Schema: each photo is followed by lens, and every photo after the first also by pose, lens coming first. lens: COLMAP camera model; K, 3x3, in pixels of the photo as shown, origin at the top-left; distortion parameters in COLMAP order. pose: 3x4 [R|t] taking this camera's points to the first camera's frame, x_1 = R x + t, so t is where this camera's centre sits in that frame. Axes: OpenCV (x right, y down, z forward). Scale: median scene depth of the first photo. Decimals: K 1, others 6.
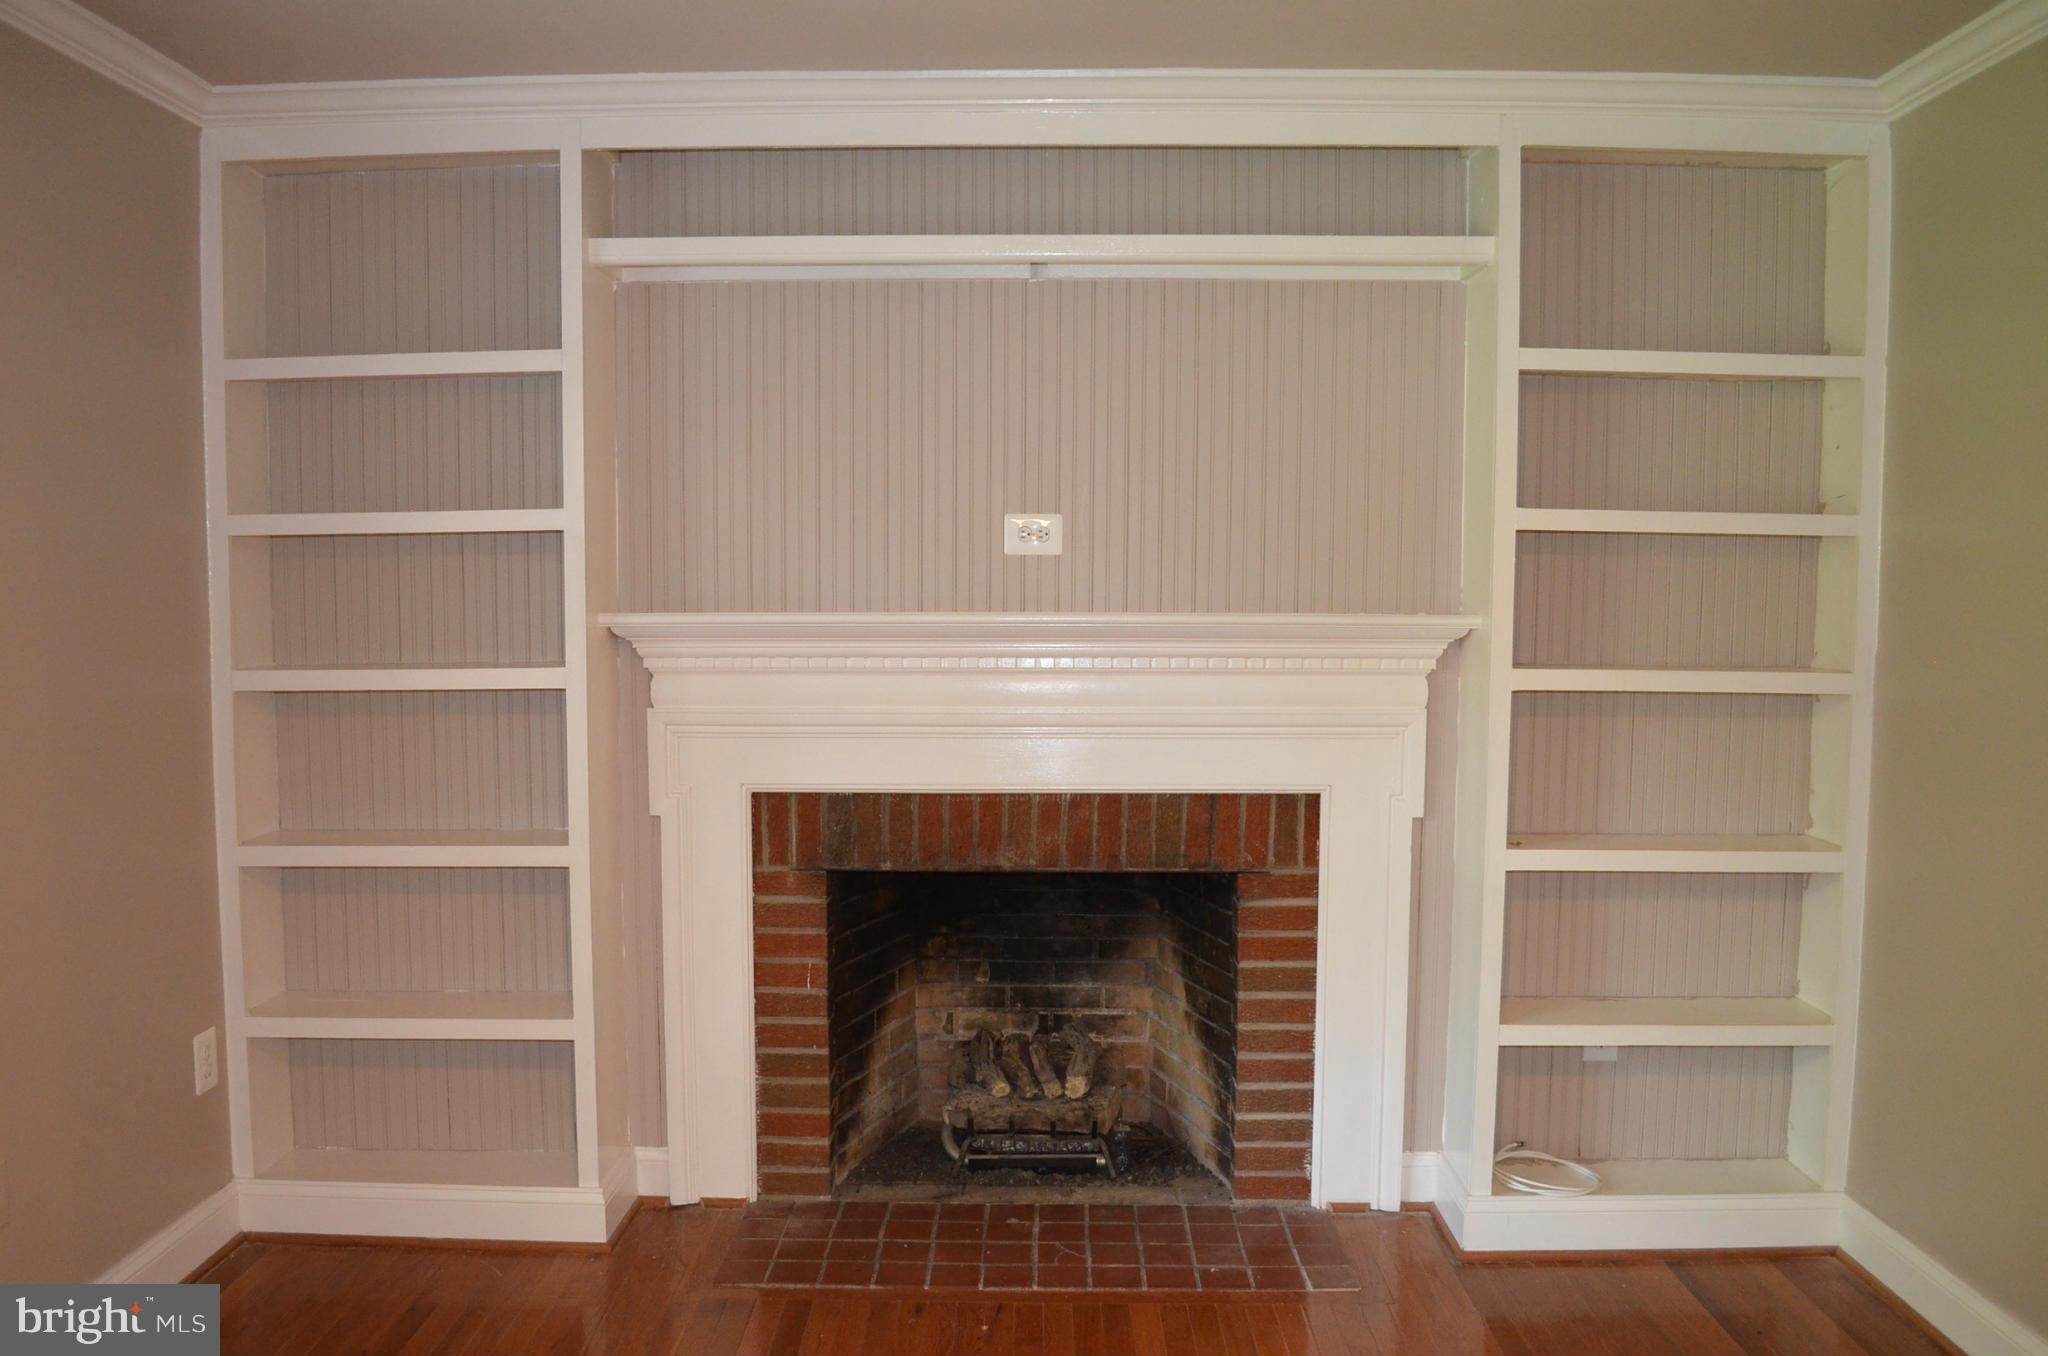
lens RADIAL K [[1616.0, 0, 1019.5], [0, 1616.0, 697.6], [0, 0, 1]] dist [-0.075026, 0.006461]
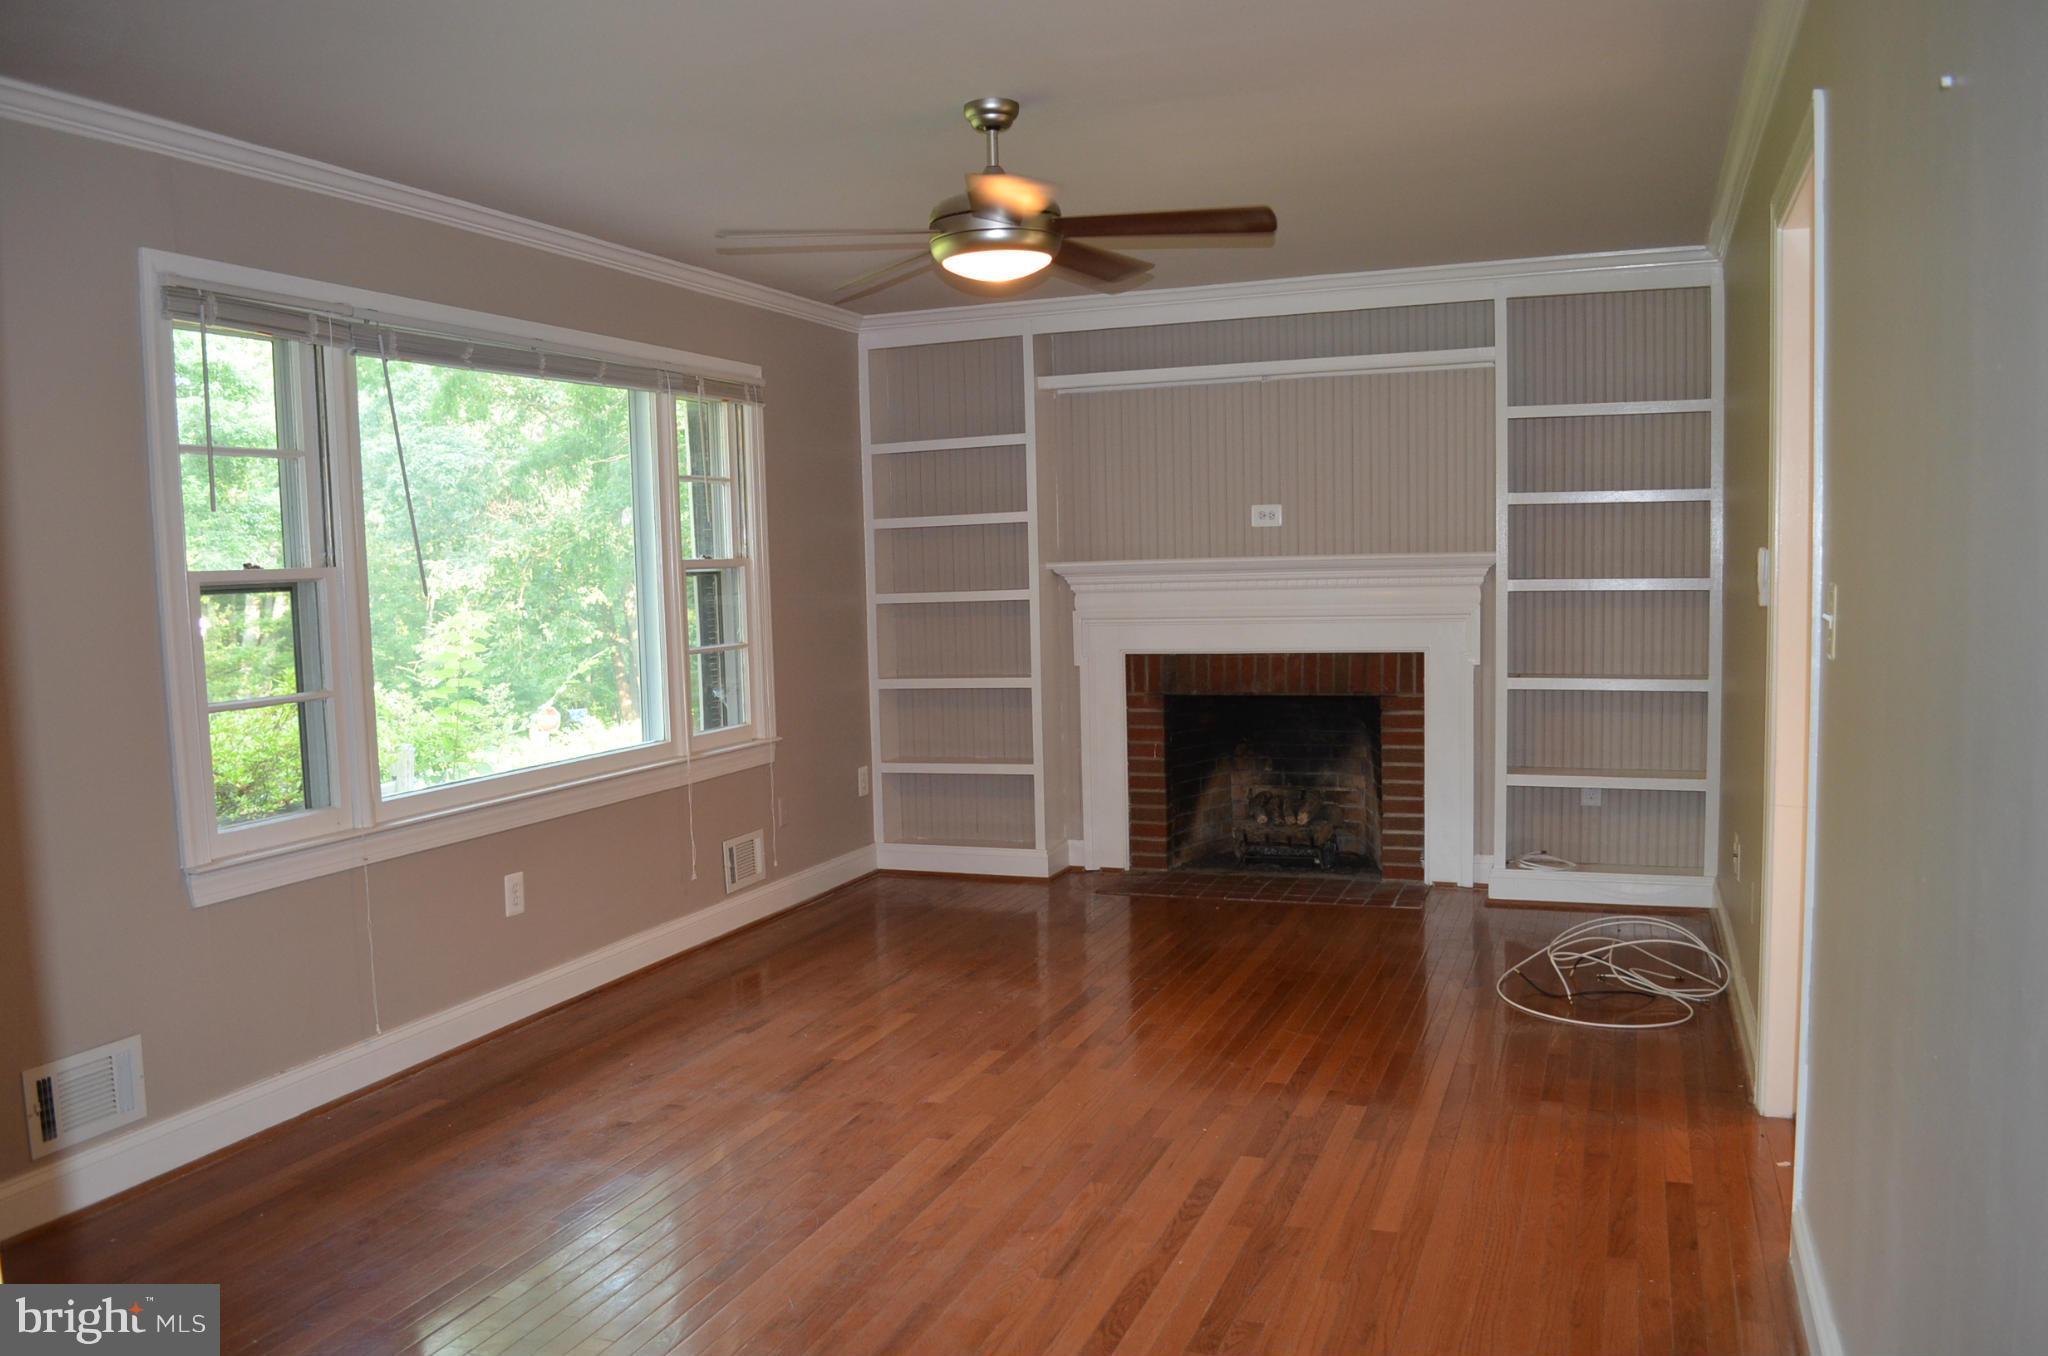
lens RADIAL K [[1616.0, 0, 1022.3], [0, 1616.0, 676.5], [0, 0, 1]] dist [-0.075026, 0.006461]
pose [[0.938218, -0.001531, -0.346042, 0.387119], [0.003372, 0.999983, 0.004720, 0.076154], [0.346029, -0.005595, 0.938207, -0.855178]]
